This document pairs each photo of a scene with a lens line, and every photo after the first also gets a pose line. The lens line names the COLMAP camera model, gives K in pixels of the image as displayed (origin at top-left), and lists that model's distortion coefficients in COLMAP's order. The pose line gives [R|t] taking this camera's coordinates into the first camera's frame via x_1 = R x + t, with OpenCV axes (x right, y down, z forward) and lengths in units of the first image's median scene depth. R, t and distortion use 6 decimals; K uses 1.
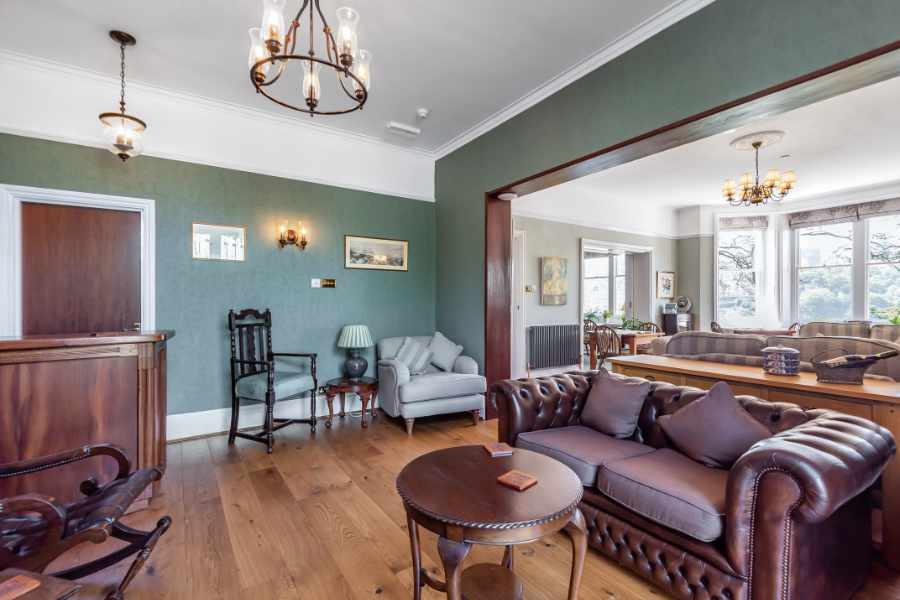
lens RADIAL K [[416.2, 0, 449.6], [0, 416.2, 305.8], [0, 0, 1]] dist [0.000443, 0.000042]
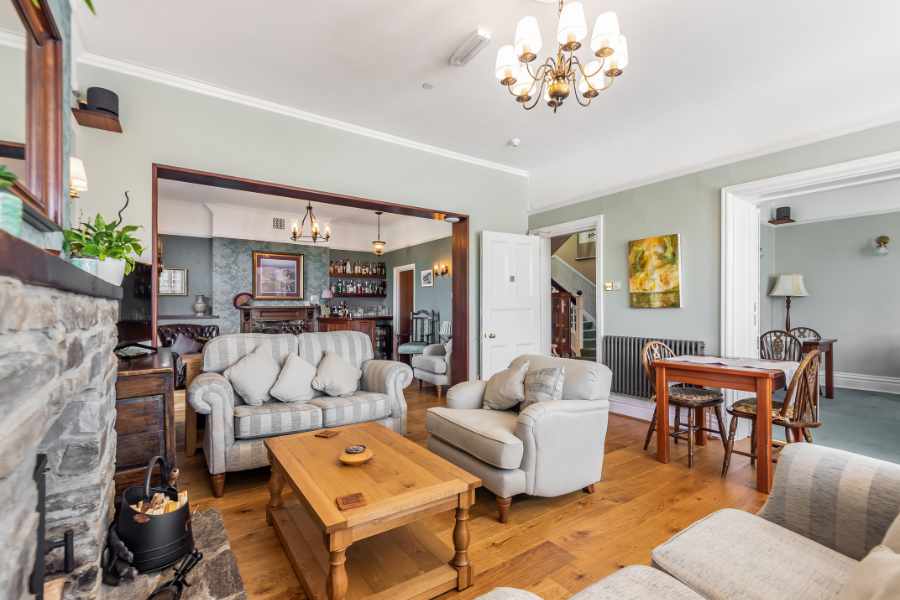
lens RADIAL K [[416.2, 0, 450.3], [0, 416.2, 305.1], [0, 0, 1]] dist [0.000443, 0.000042]
pose [[0.021697, -0.008609, -0.999728, 0.925767], [0.006881, 0.999941, -0.008461, -0.002340], [0.999741, -0.006696, 0.021755, 0.663197]]
